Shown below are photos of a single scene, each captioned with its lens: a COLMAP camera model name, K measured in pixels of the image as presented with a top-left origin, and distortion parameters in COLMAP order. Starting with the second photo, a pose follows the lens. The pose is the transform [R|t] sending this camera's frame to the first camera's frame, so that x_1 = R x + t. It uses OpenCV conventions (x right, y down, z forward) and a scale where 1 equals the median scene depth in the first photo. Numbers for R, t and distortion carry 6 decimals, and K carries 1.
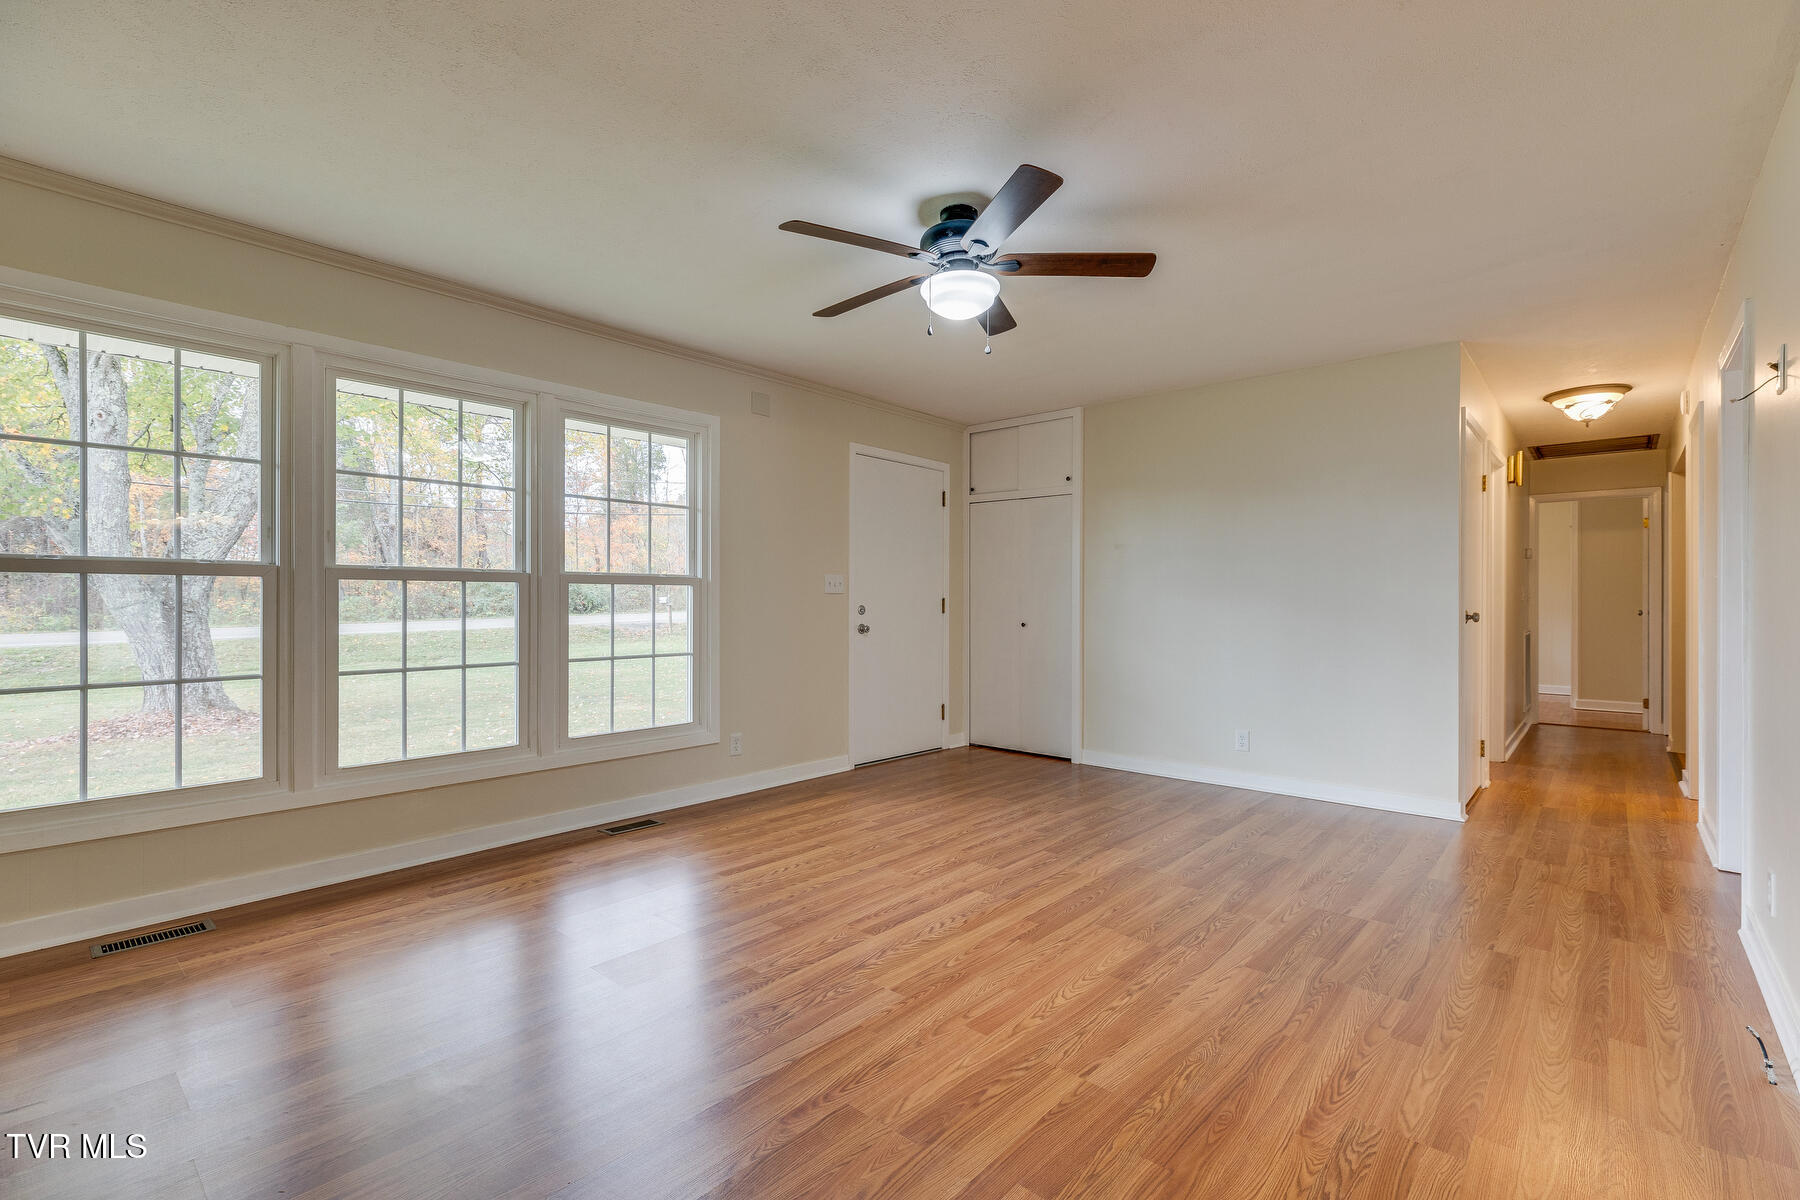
lens RADIAL K [[800.4, 0, 913.2], [0, 800.4, 600.1], [0, 0, 1]] dist [0.015369, 0.000183]
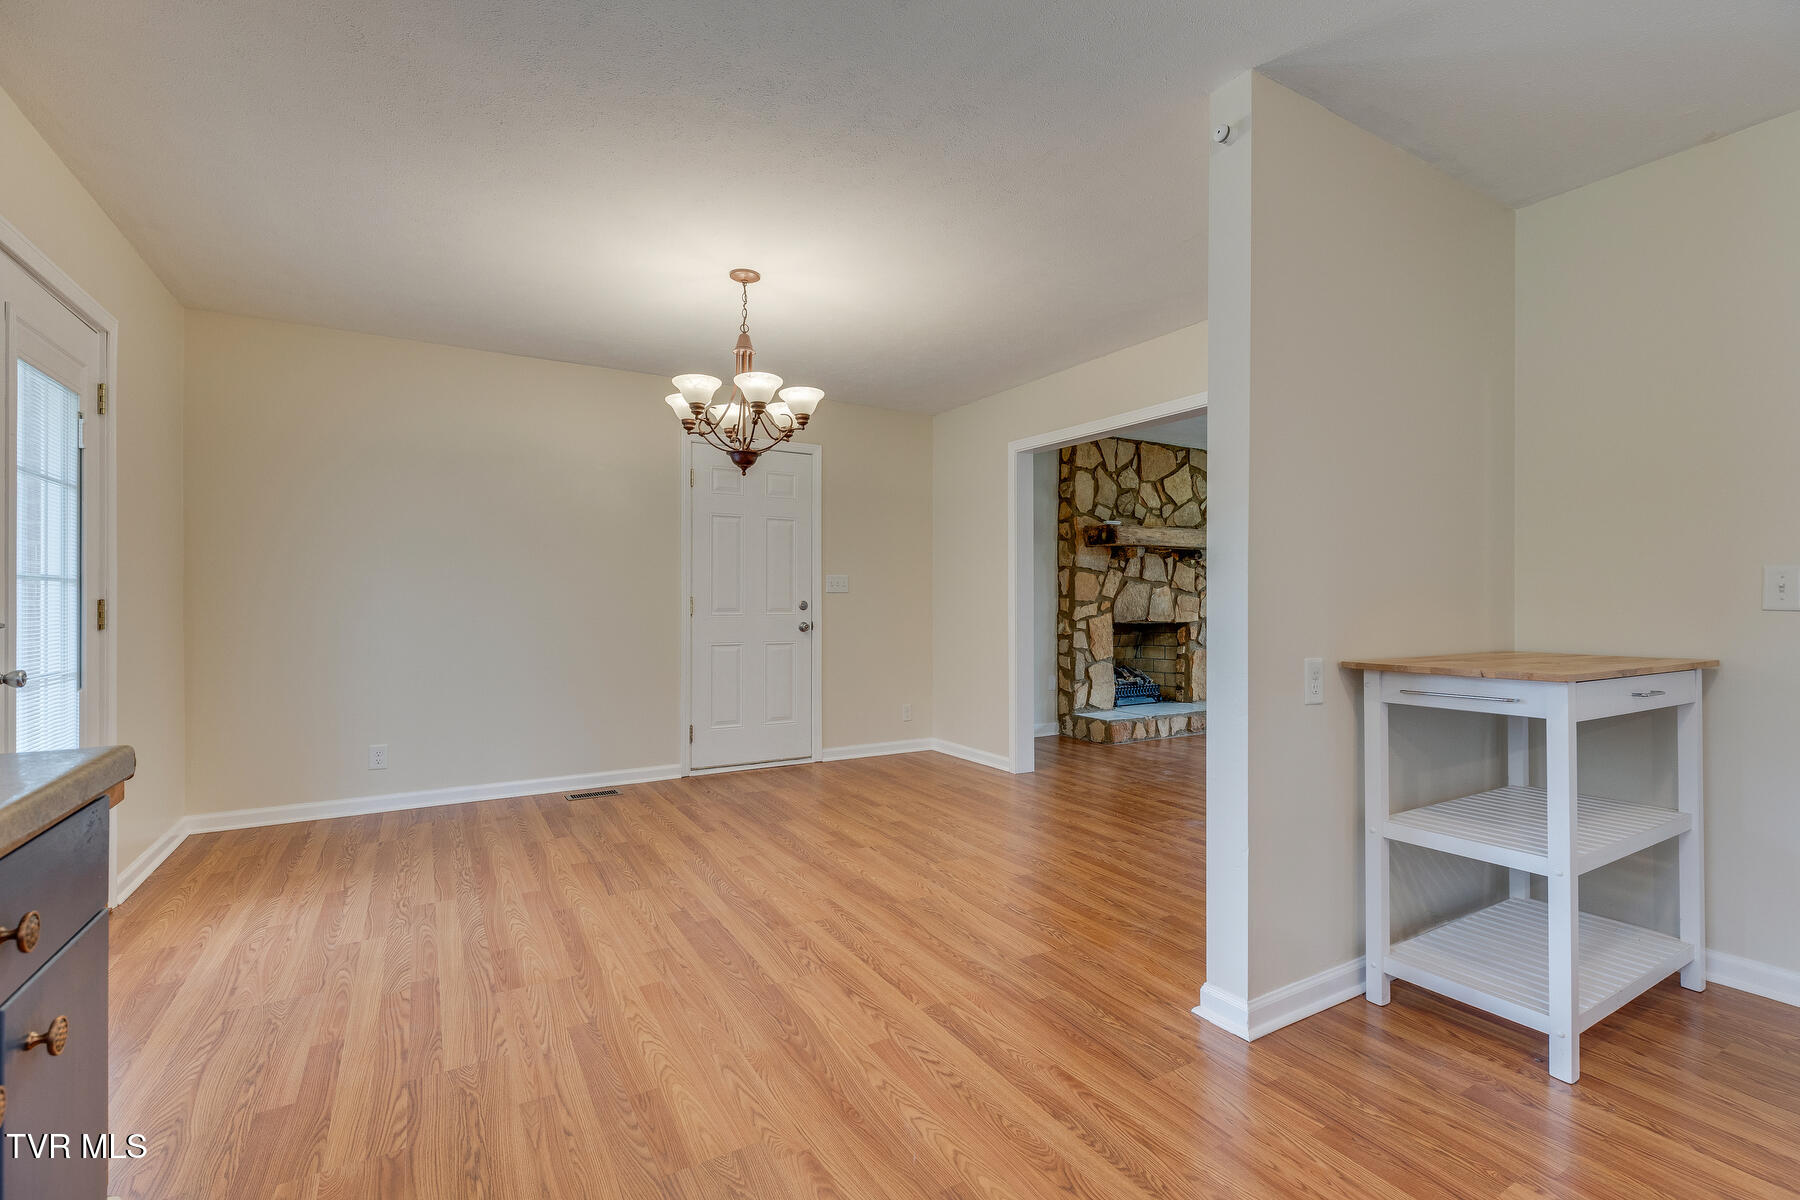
lens RADIAL K [[800.4, 0, 913.2], [0, 800.4, 600.1], [0, 0, 1]] dist [0.015369, 0.000183]
pose [[-0.298875, -0.003439, -0.954286, 1.003914], [0.000170, 0.999993, -0.003657, 0.003514], [0.954292, -0.001255, -0.298872, 1.507955]]
